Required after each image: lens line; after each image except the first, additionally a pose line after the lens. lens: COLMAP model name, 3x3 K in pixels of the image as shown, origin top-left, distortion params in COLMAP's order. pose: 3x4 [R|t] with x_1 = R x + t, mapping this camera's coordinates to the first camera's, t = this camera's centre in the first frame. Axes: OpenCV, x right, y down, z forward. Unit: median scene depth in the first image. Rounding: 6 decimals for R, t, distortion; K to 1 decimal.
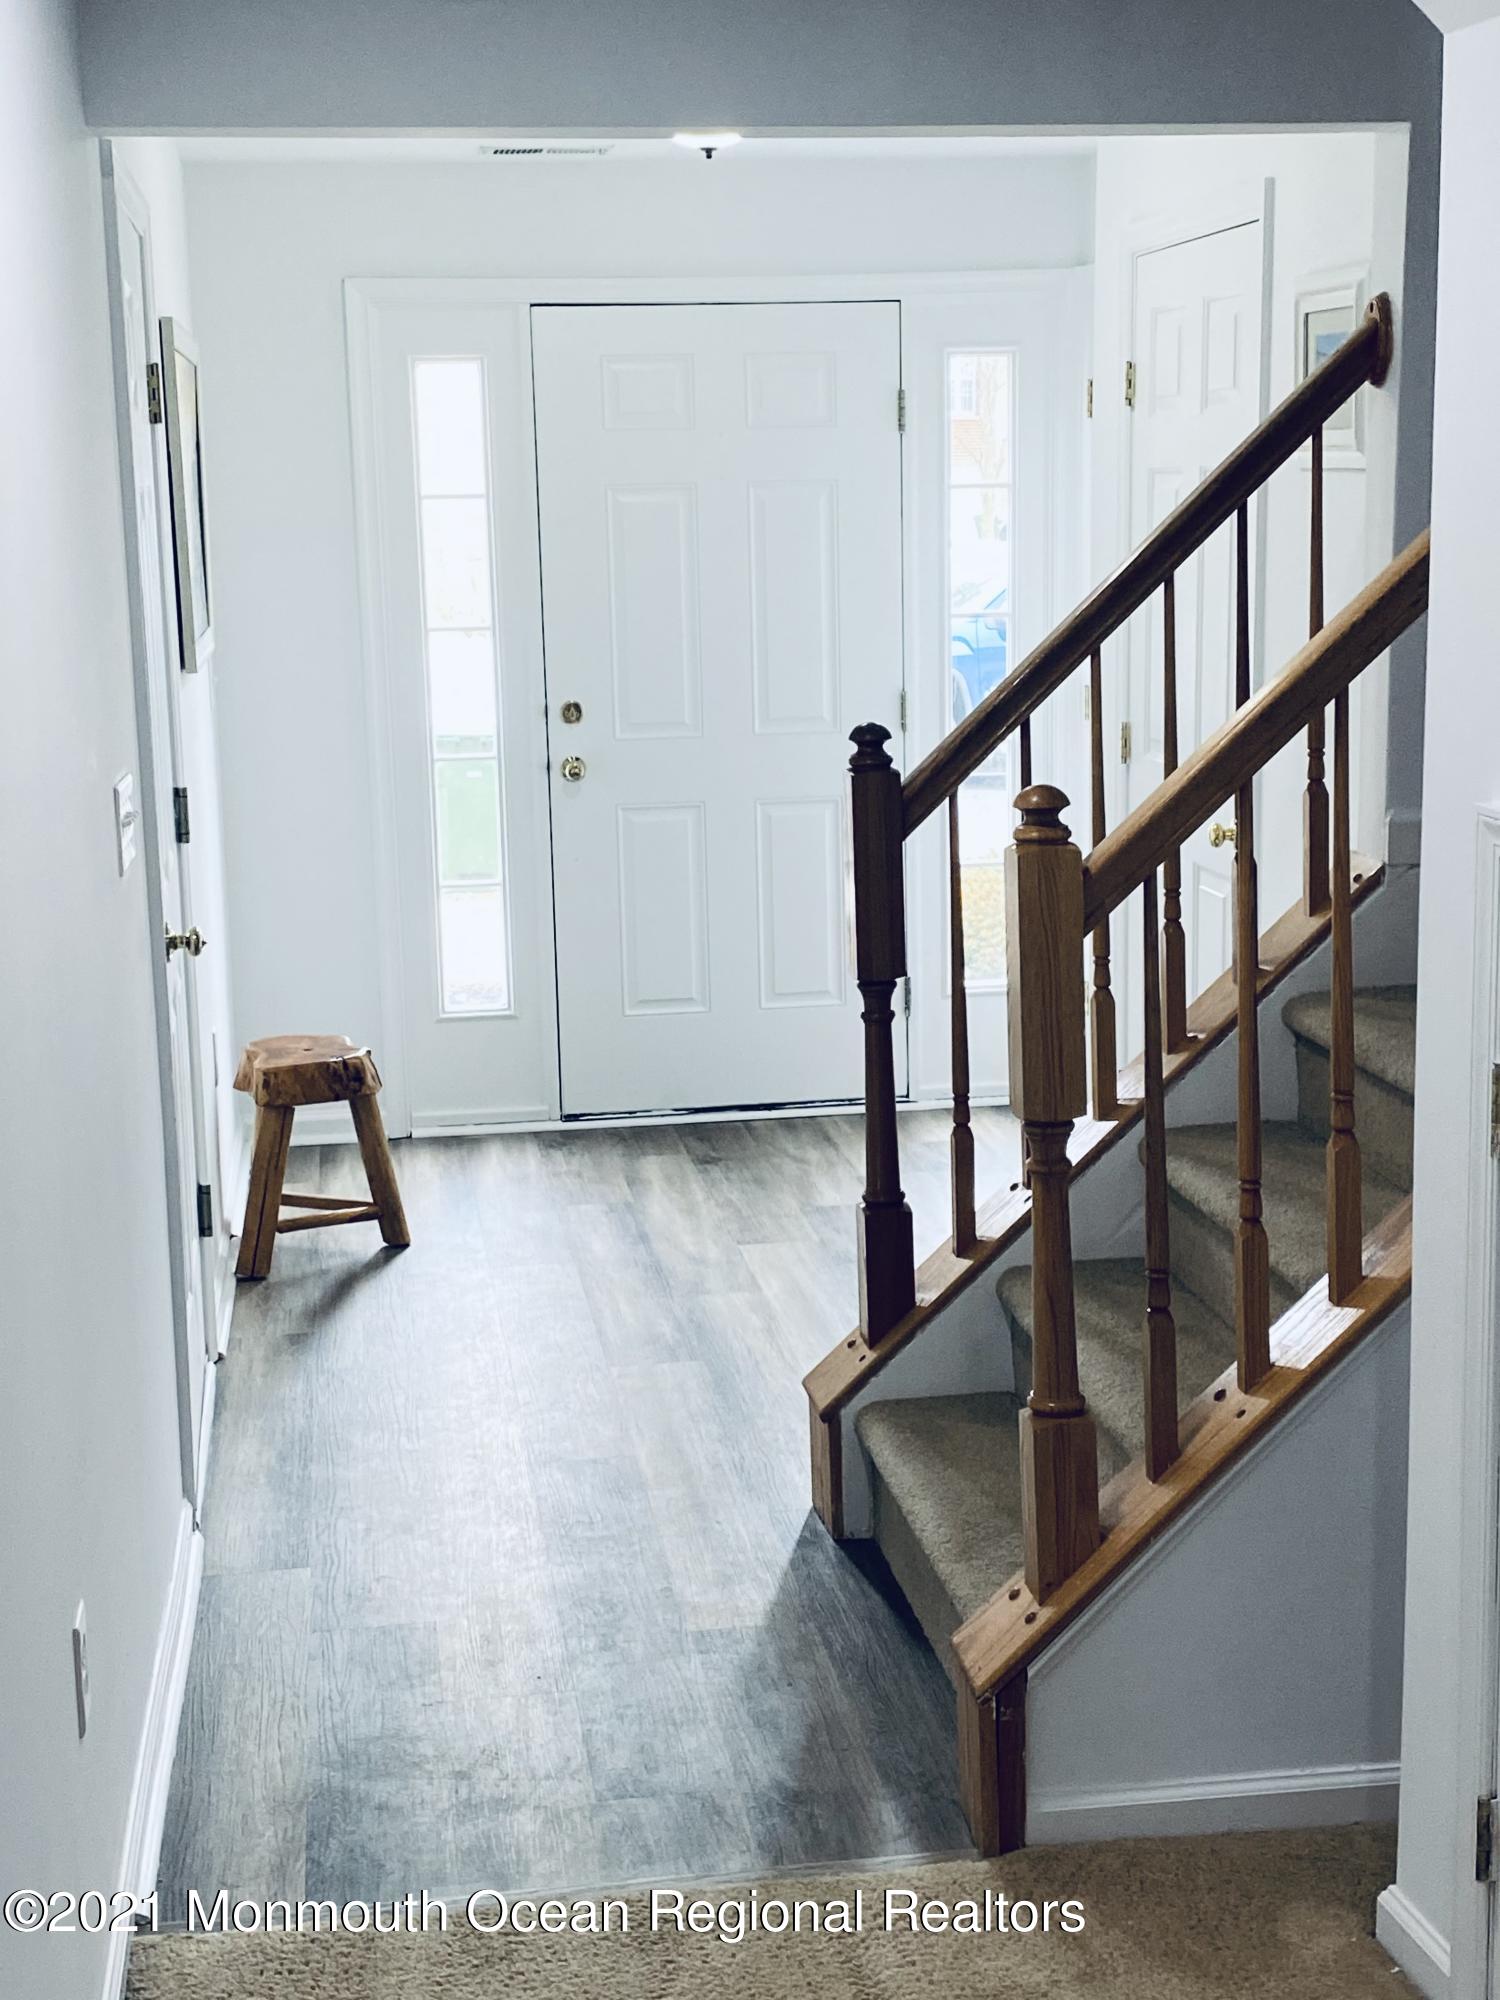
lens RADIAL K [[2736.1, 0, 750.0], [0, 2736.1, 1000.0], [0, 0, 1]] dist [0.005820, -0.081710]
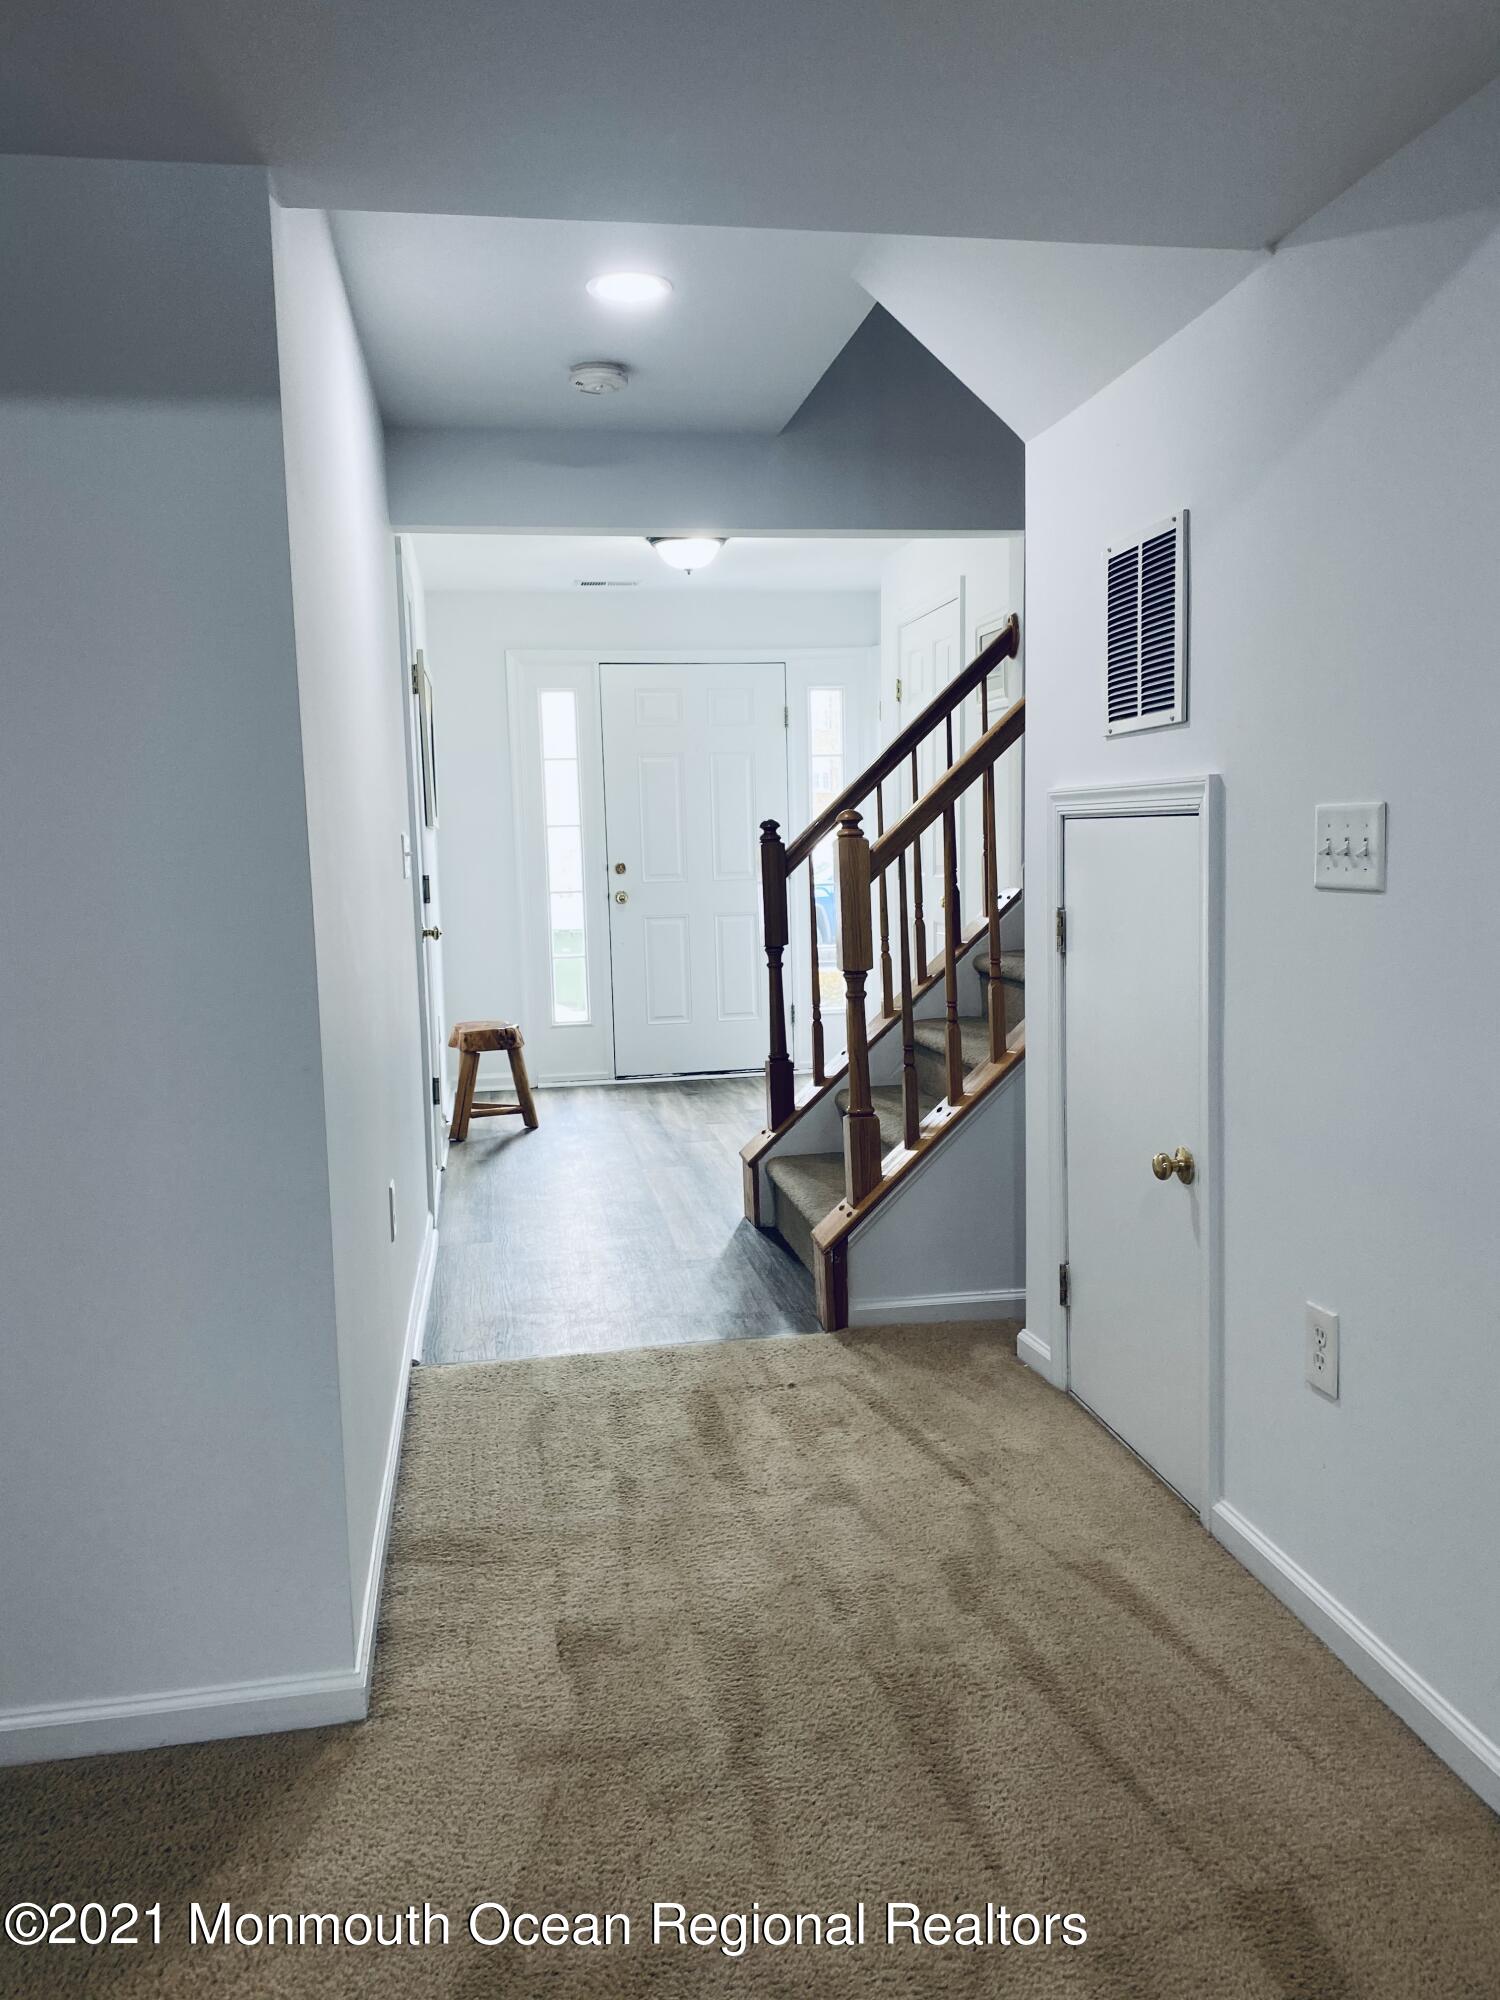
lens RADIAL K [[1492.0, 0, 750.0], [0, 1492.0, 1000.0], [0, 0, 1]] dist [0.009785, 0.001086]
pose [[0.999663, -0.005692, 0.025332, 0.000025], [0.007513, 0.997348, -0.072394, 0.111438], [-0.024853, 0.072560, 0.997054, -0.101883]]
